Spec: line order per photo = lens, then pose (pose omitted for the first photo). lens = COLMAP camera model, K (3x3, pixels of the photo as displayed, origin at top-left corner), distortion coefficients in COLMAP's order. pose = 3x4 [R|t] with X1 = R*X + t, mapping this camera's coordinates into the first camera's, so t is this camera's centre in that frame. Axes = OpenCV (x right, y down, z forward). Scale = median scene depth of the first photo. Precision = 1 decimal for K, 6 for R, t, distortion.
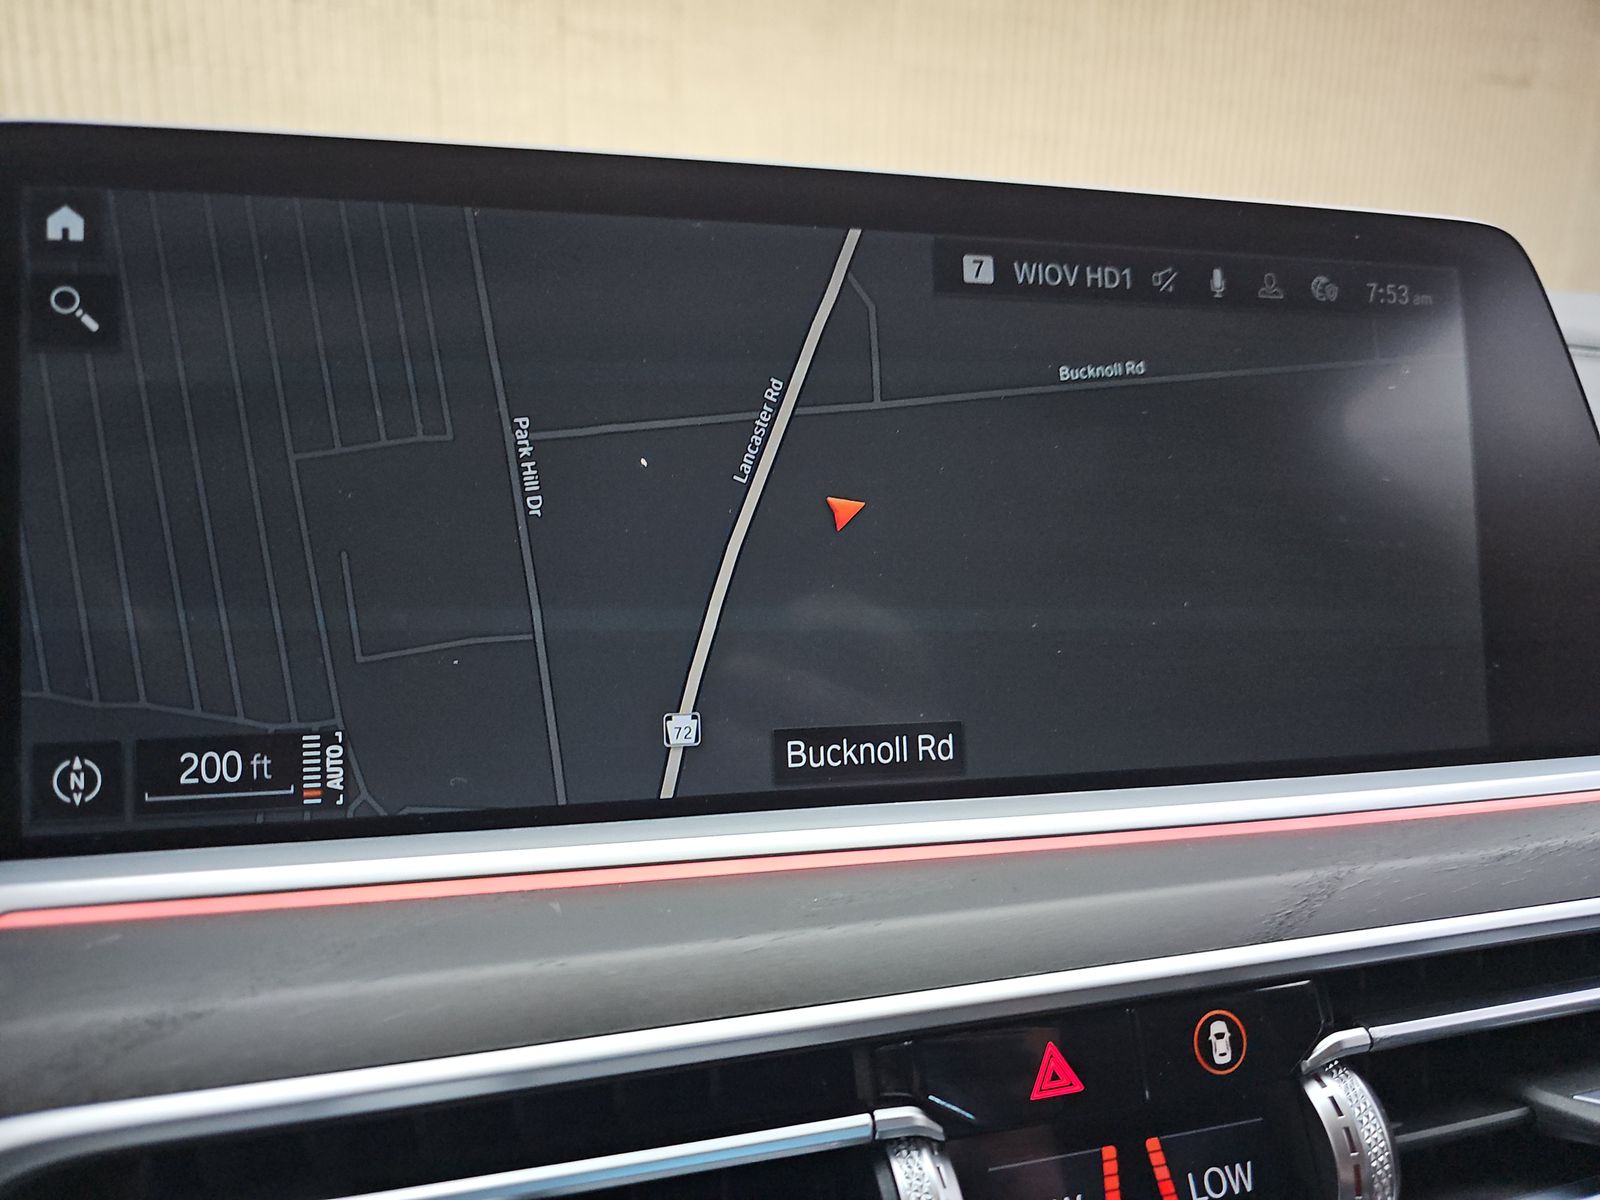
lens RADIAL K [[1072.9, 0, 800.0], [0, 1072.9, 600.0], [0, 0, 1]] dist [-0.059839, -0.000508]
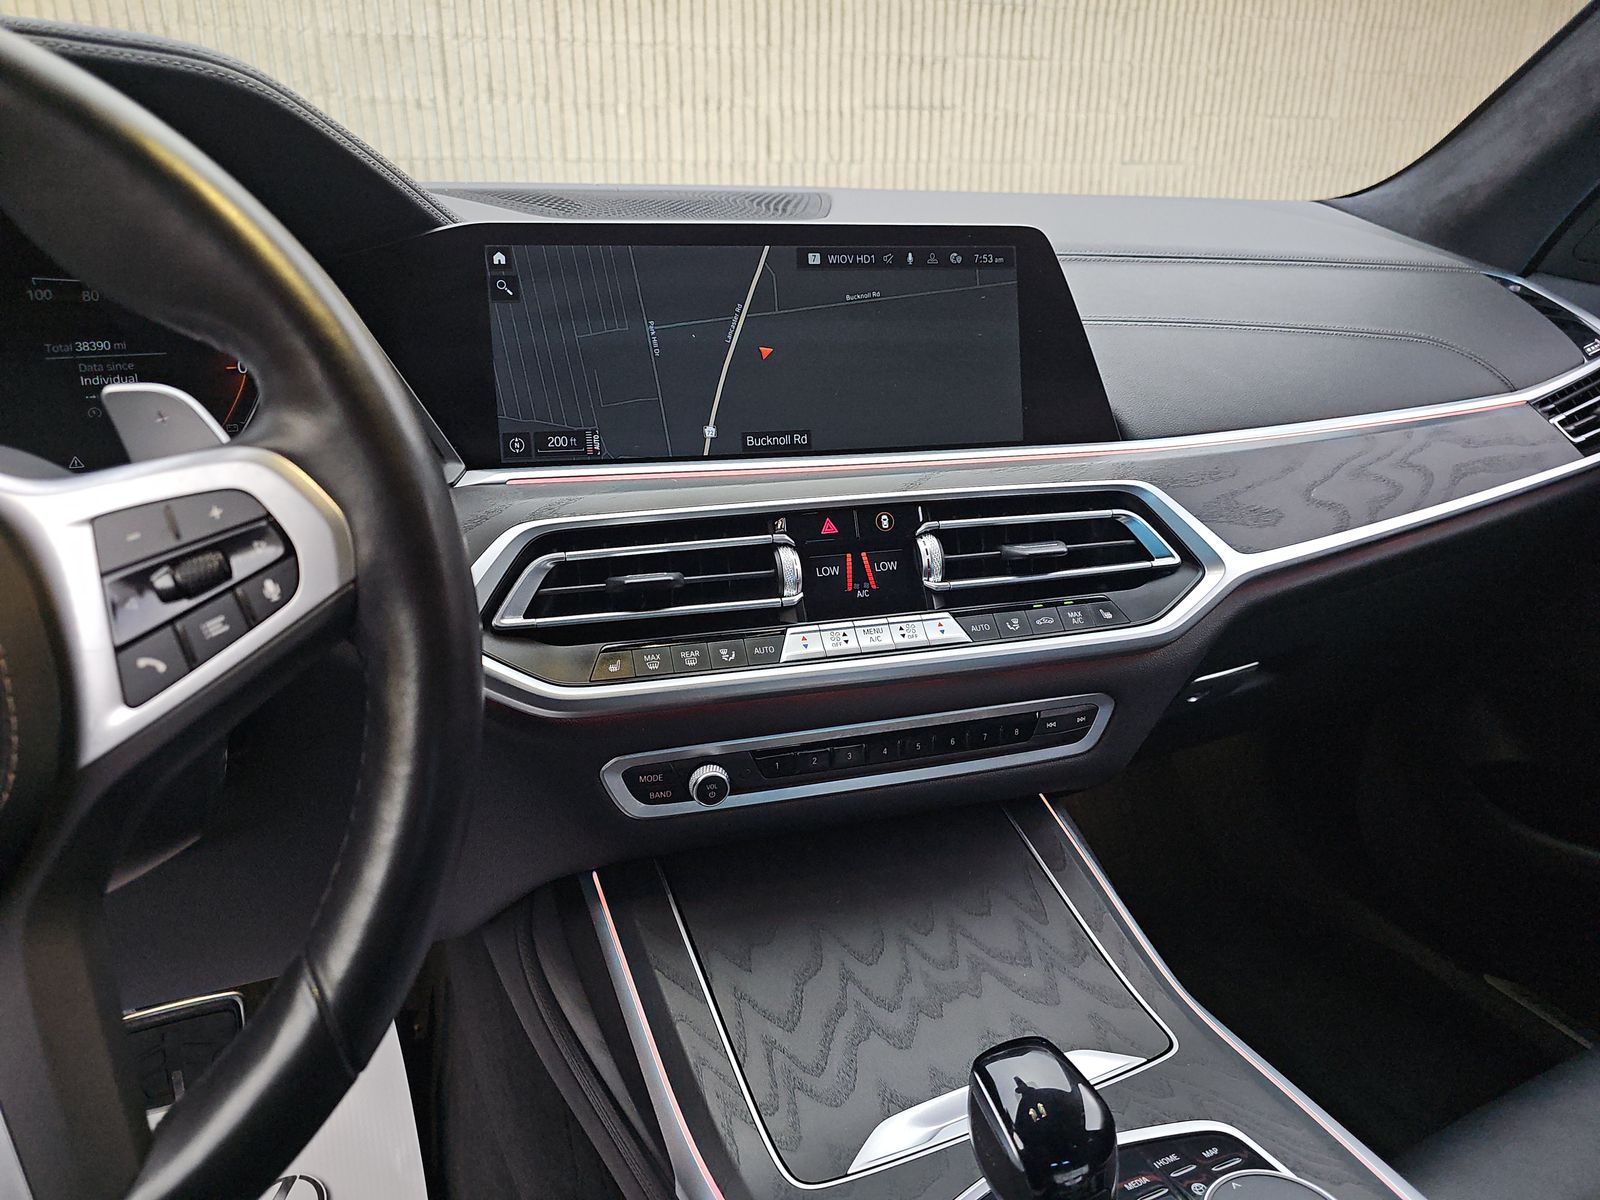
lens RADIAL K [[1046.4, 0, 800.0], [0, 1046.4, 600.0], [0, 0, 1]] dist [0.001880, -0.000487]
pose [[0.999647, -0.021808, 0.015206, 0.080345], [0.019239, 0.988139, 0.152355, 0.147521], [-0.018349, -0.152009, 0.988209, -1.885096]]
